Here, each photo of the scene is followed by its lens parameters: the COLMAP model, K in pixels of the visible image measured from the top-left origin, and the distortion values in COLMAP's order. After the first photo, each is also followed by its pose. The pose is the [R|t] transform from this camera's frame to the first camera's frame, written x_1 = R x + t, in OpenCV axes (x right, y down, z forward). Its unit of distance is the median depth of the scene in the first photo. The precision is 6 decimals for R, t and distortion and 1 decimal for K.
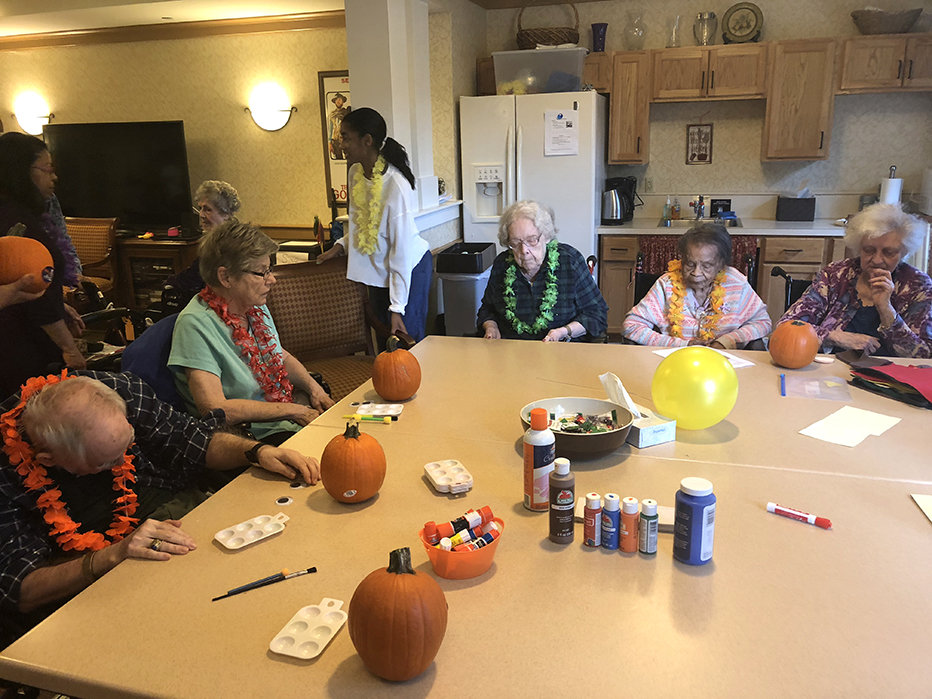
lens RADIAL K [[762.7, 0, 460.4], [0, 762.7, 349.5], [0, 0, 1]] dist [0.016082, -0.012665]
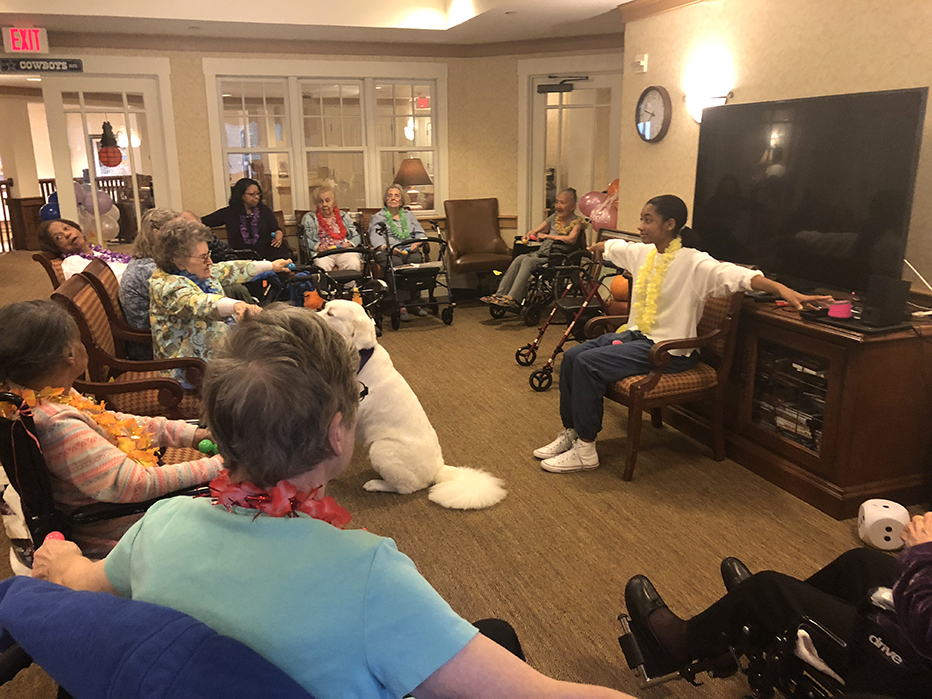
lens RADIAL K [[762.7, 0, 460.4], [0, 762.7, 349.5], [0, 0, 1]] dist [0.016082, -0.012665]
pose [[0.603387, 0.219073, -0.766767, -0.161037], [-0.217825, 0.970237, 0.105795, -0.150594], [0.767122, 0.103186, 0.633148, 0.580830]]
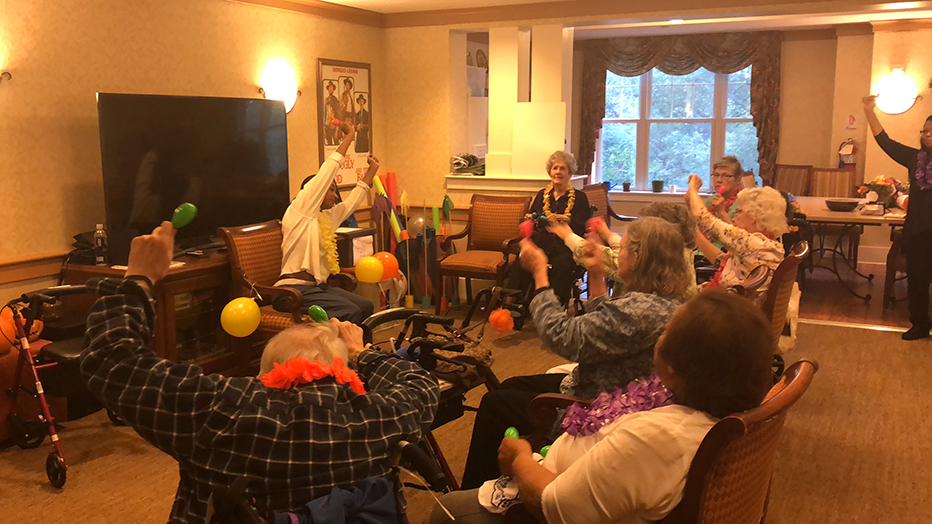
lens RADIAL K [[883.1, 0, 466.3], [0, 883.1, 261.9], [0, 0, 1]] dist [0.112350, -0.275028]
pose [[0.148898, -0.129260, 0.980368, -1.567602], [0.268504, 0.959457, 0.085722, -0.188650], [-0.951701, 0.250469, 0.177568, 0.811599]]
